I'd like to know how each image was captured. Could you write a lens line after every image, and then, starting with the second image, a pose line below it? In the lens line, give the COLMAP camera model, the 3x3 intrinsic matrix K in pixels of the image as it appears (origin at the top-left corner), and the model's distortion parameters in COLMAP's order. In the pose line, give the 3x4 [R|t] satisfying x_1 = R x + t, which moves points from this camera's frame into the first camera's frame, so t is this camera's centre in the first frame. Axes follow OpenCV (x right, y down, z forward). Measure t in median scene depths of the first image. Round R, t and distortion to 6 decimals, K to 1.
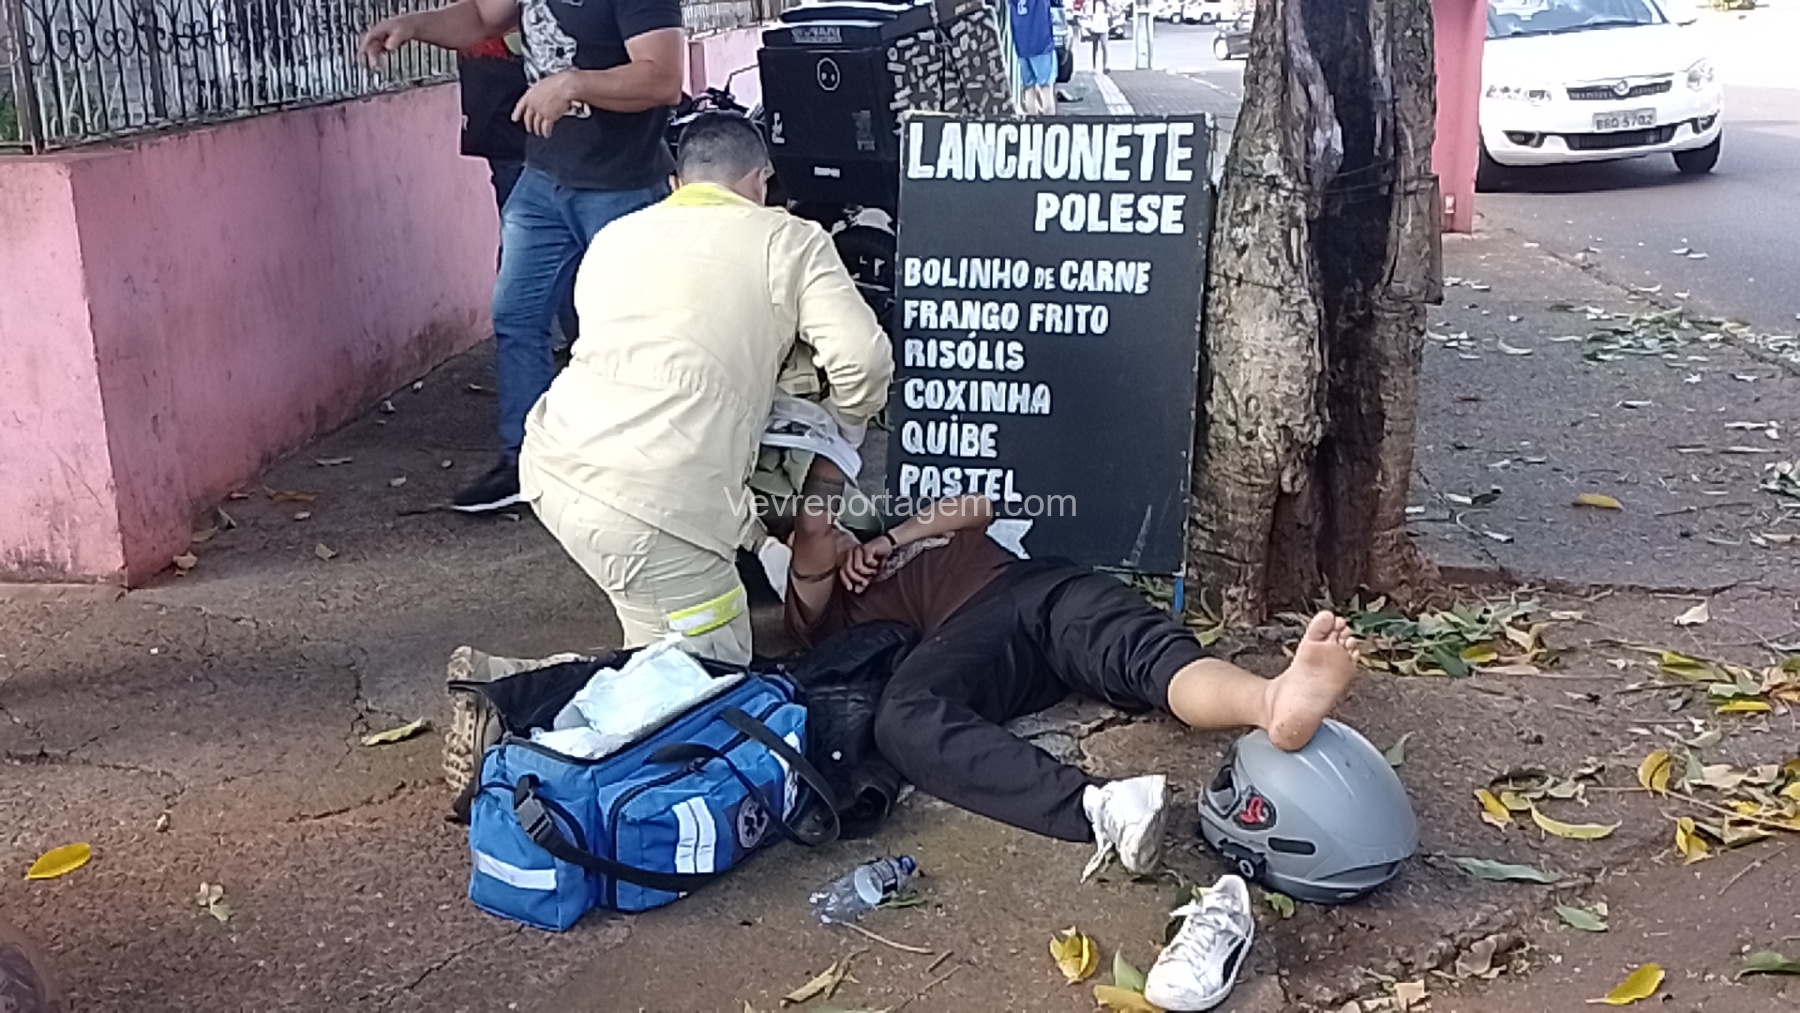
lens RADIAL K [[1819.8, 0, 928.6], [0, 1819.8, 515.9], [0, 0, 1]] dist [0.075252, 0.000000]
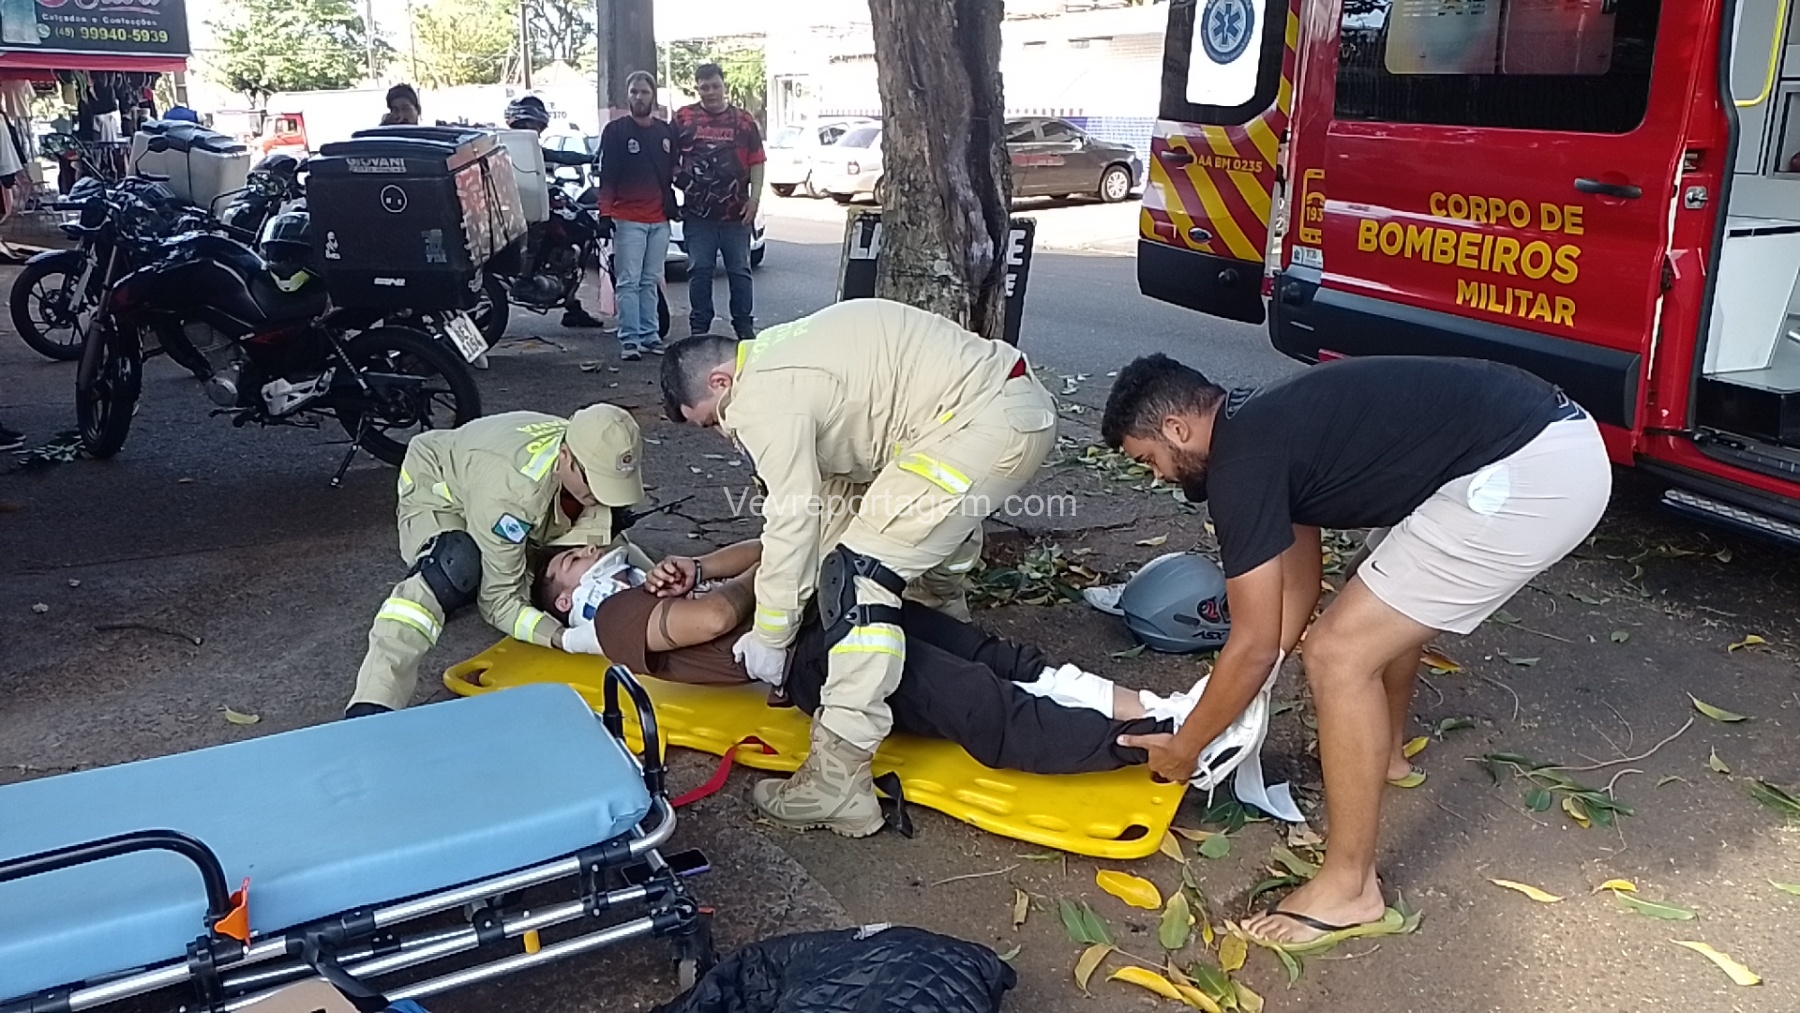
lens RADIAL K [[1307.0, 0, 909.8], [0, 1307.0, 510.0], [0, 0, 1]] dist [0.085770, -0.117410]
pose [[0.807533, -0.136646, 0.573776, -0.438717], [0.137431, 0.989610, 0.042258, -0.051942], [-0.573589, 0.044730, 0.817921, 0.188978]]
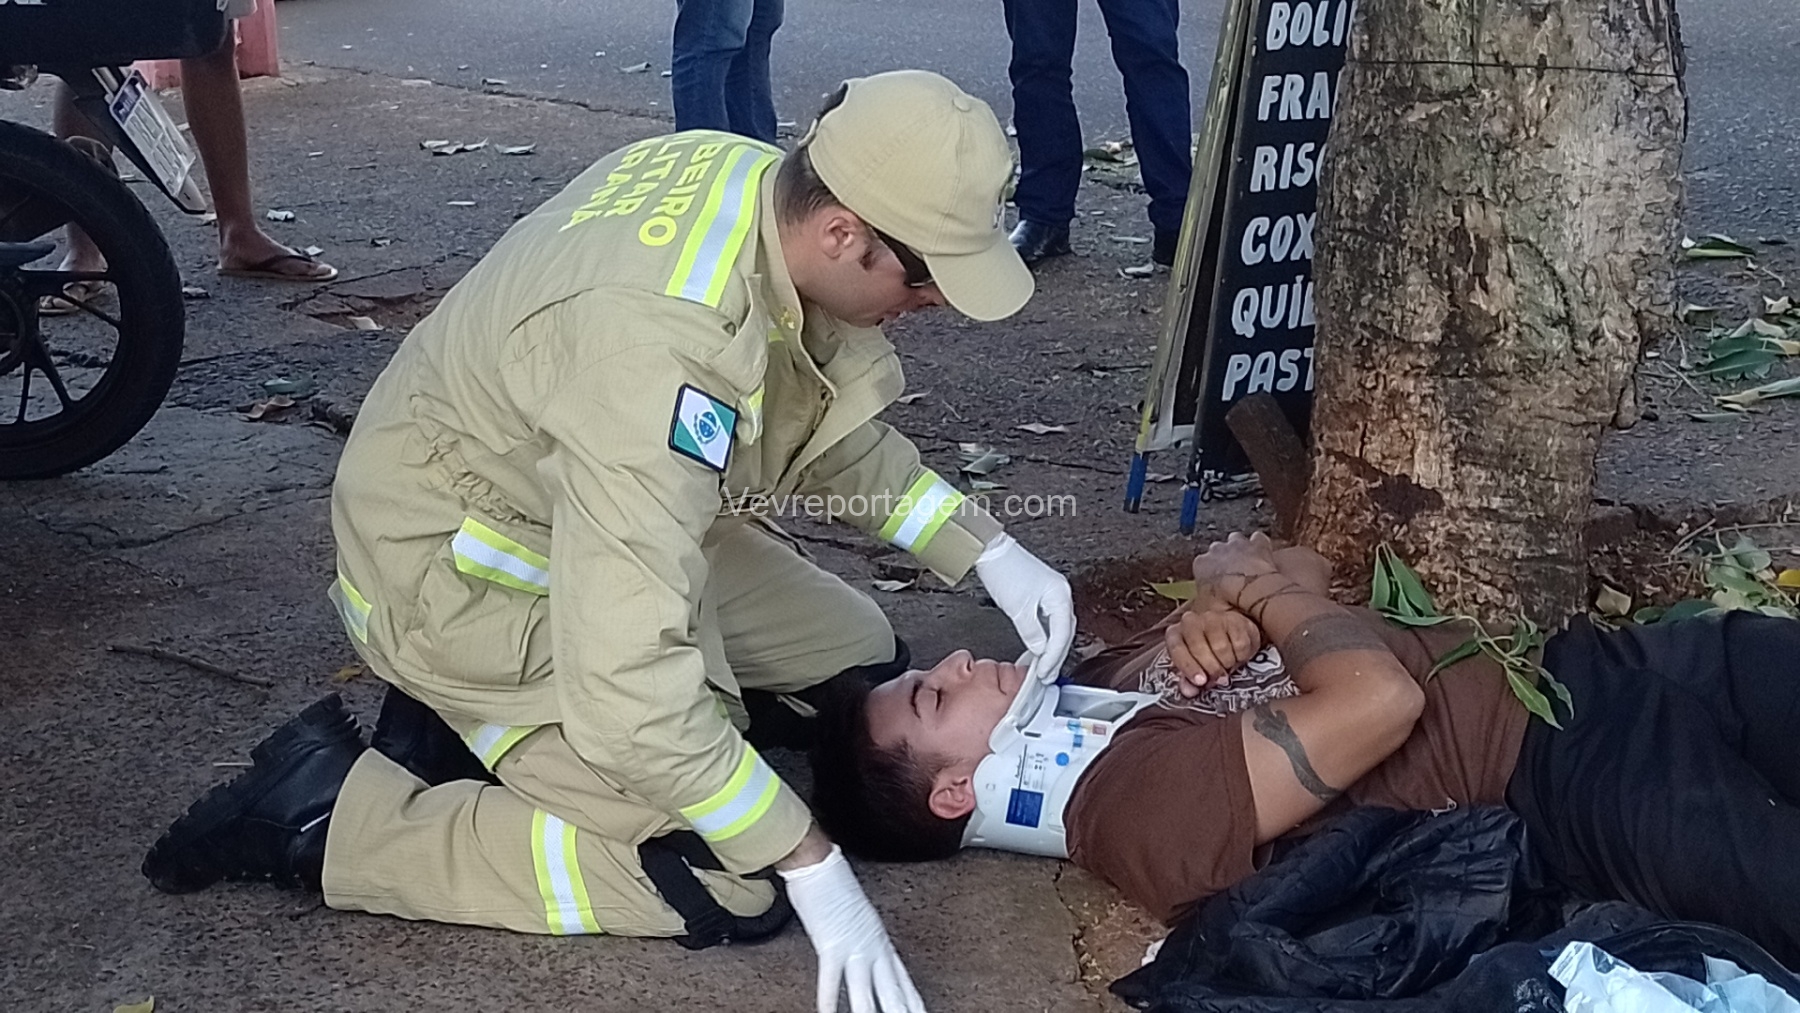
lens RADIAL K [[3057.8, 0, 915.5], [0, 3057.8, 522.7], [0, 0, 1]] dist [0.075235, 0.000000]
pose [[0.725650, -0.195869, 0.659596, -0.631471], [0.208868, 0.976097, 0.060071, -0.091101], [-0.655596, 0.094177, 0.749216, 0.439589]]
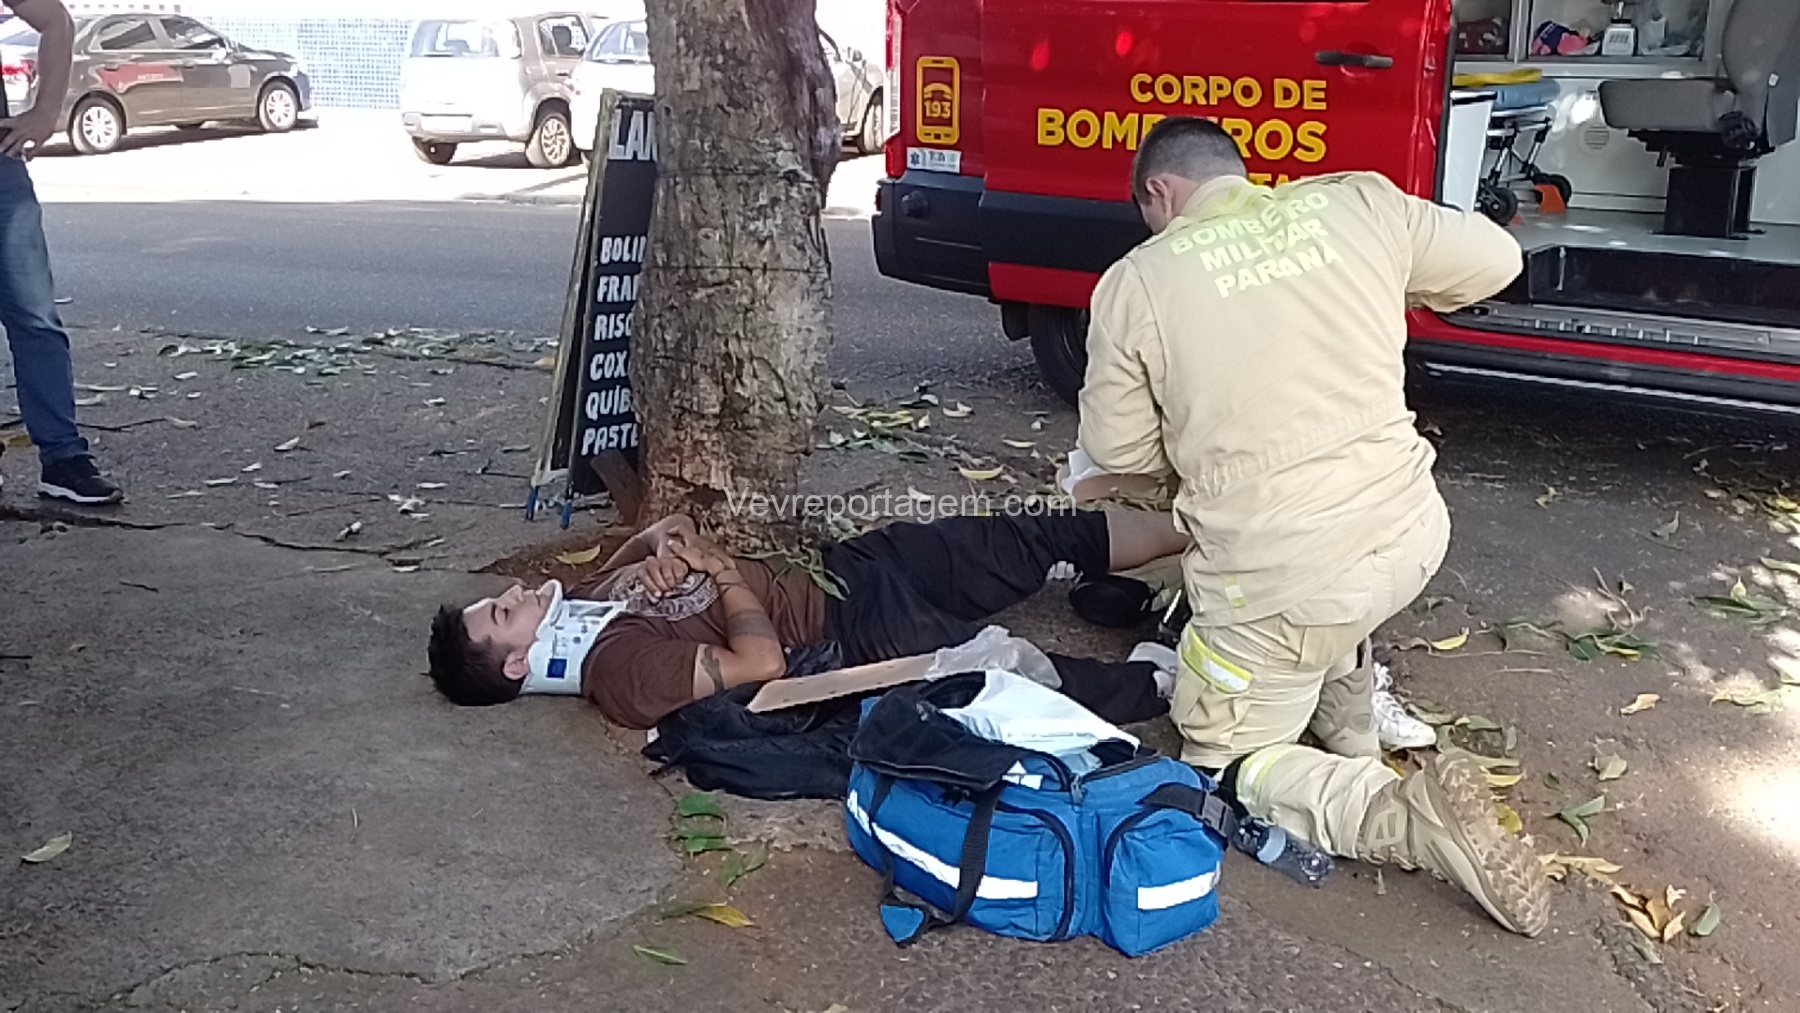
lens RADIAL K [[1702.8, 0, 891.1], [0, 1702.8, 537.7], [0, 0, 1]] dist [0.053237, 0.000000]
pose [[0.380860, -0.228171, 0.896038, -0.764789], [0.239679, 0.960313, 0.142663, -0.104140], [-0.893028, 0.160427, 0.420433, 0.539846]]
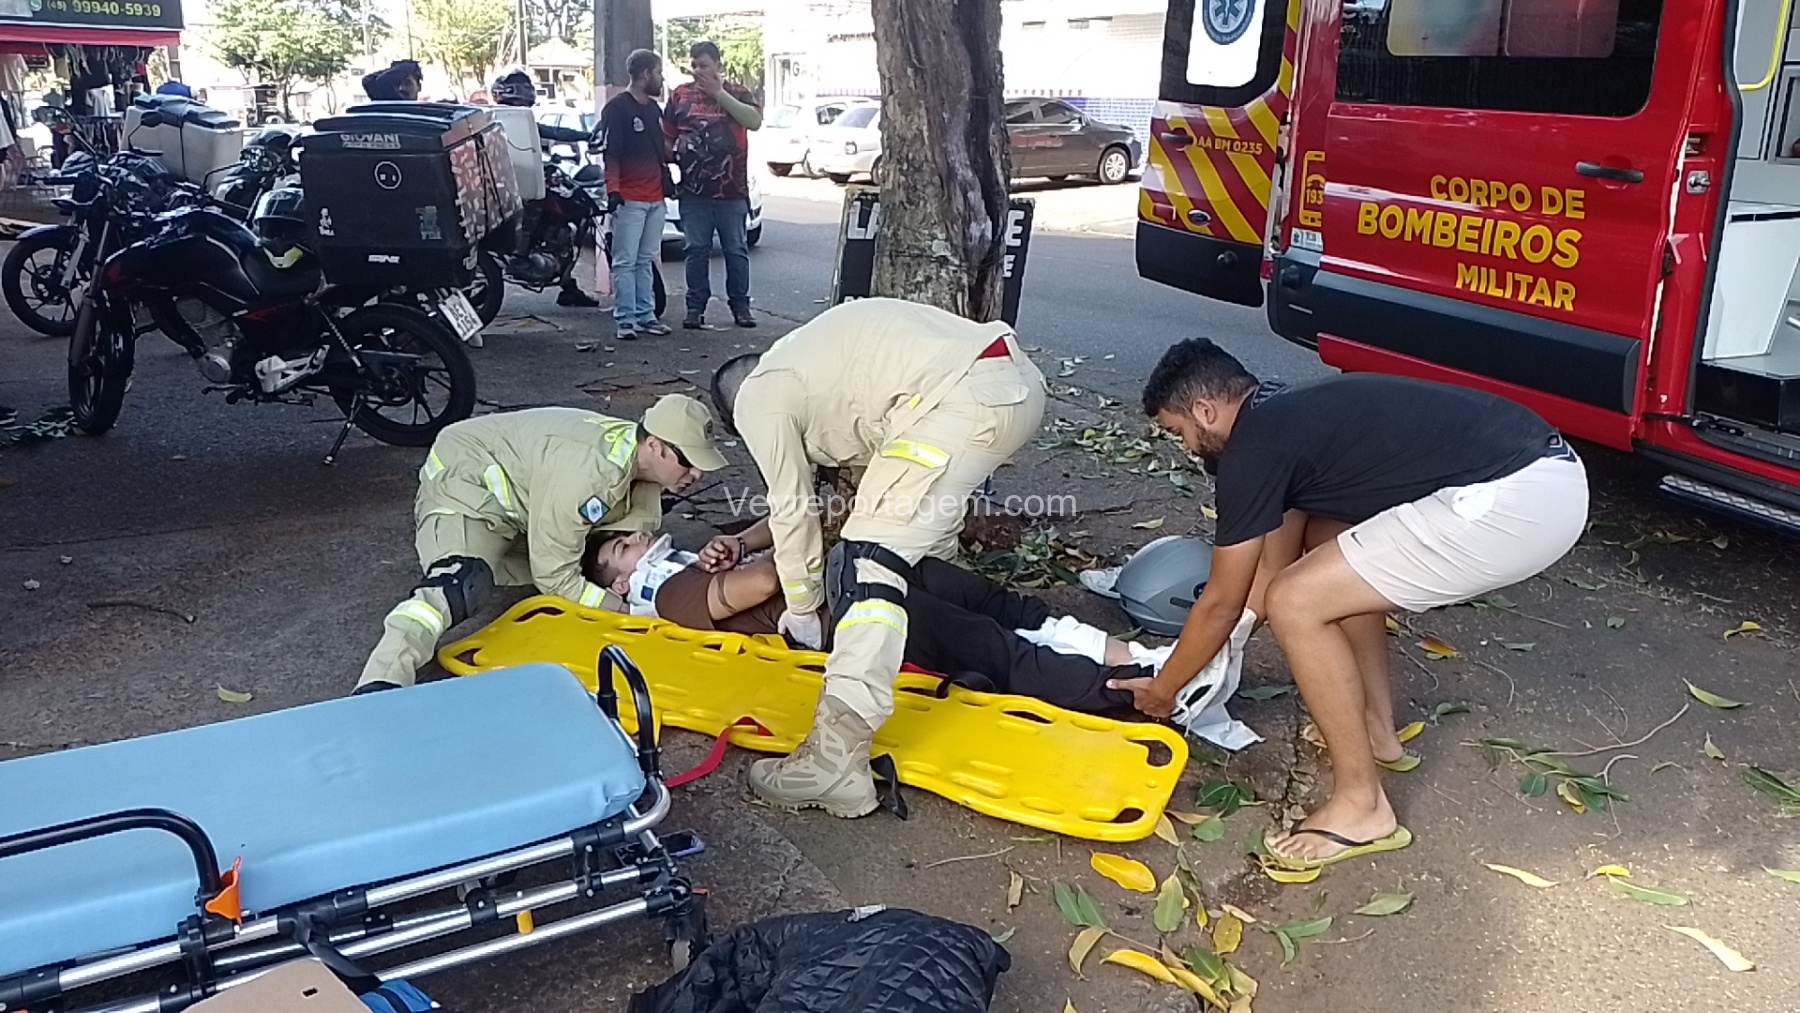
lens RADIAL K [[1307.0, 0, 909.7], [0, 1307.0, 508.9], [0, 0, 1]] dist [0.085770, -0.117410]
pose [[0.806557, -0.139339, 0.574500, -0.437104], [0.131583, 0.989760, 0.055324, -0.051484], [-0.576326, 0.030972, 0.816633, 0.192185]]
